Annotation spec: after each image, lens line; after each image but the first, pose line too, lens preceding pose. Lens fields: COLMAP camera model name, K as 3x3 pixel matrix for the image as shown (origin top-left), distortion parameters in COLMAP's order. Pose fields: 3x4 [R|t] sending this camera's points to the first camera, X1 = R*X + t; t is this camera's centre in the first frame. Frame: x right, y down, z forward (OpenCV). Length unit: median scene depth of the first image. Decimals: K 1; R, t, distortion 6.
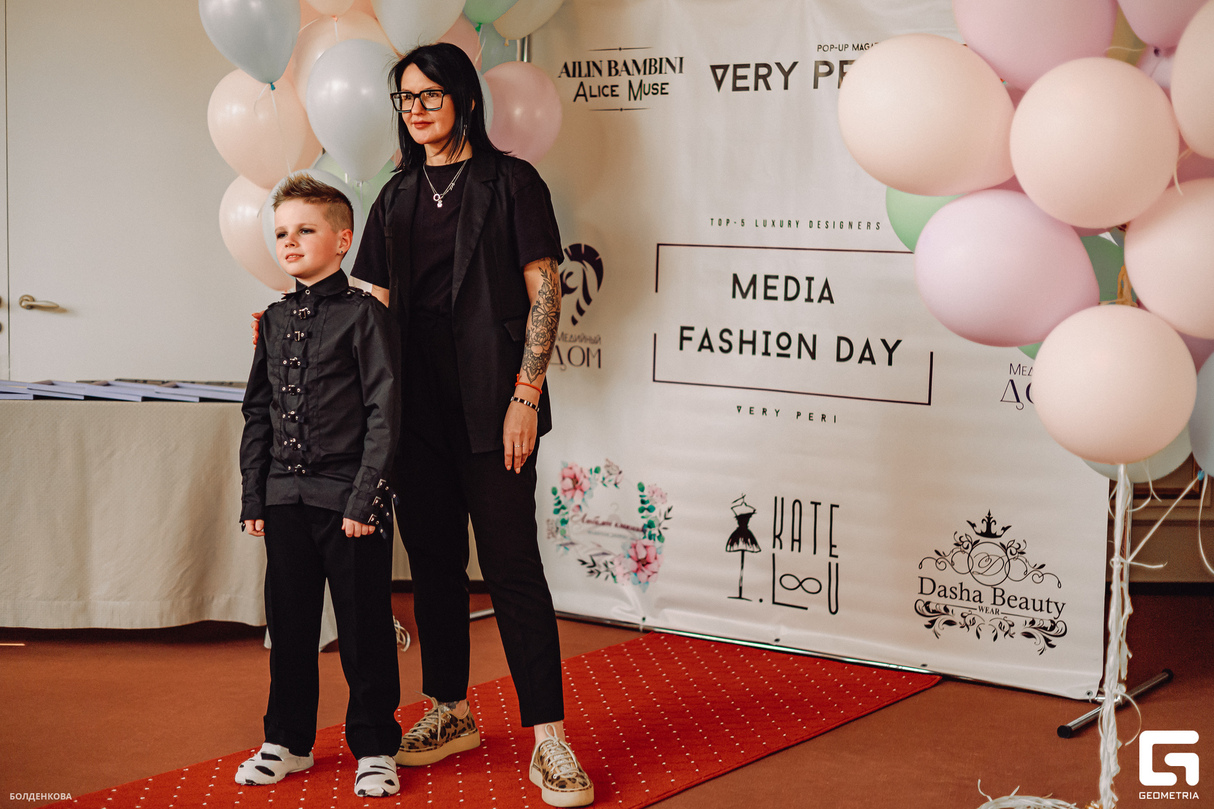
lens RADIAL K [[2008.6, 0, 607.0], [0, 2008.6, 404.5], [0, 0, 1]] dist [0.026084, 0.147793]
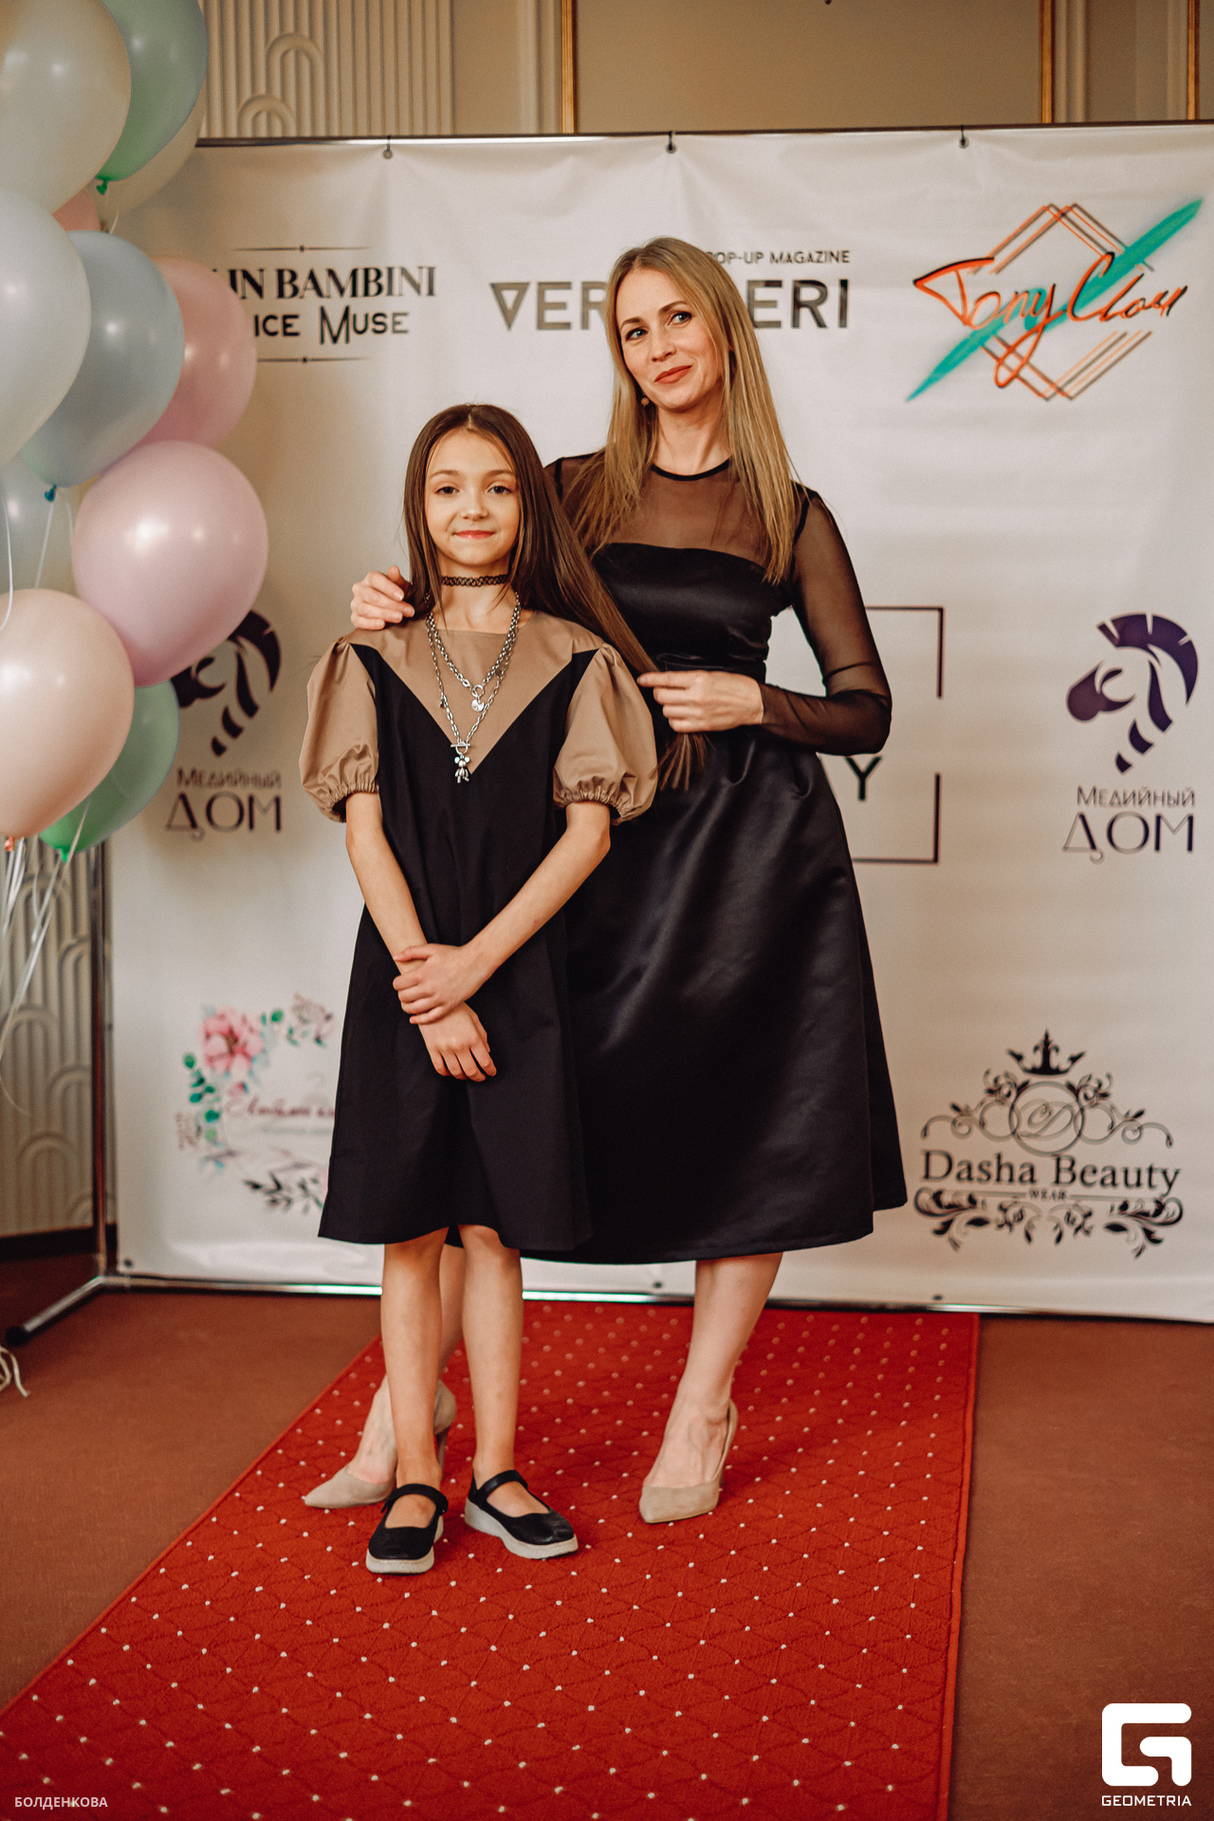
lens RADIAL K [[3012.9, 0, 607.4], [0, 3012.9, 858.2], [0, 0, 1]] dist [0.026084, 0.147793]
pose [[0.883001, -0.063427, 0.465065, -0.338554], [0.057000, 0.997985, 0.027884, -0.031428], [-0.465897, 0.001887, 0.884837, 0.251403]]
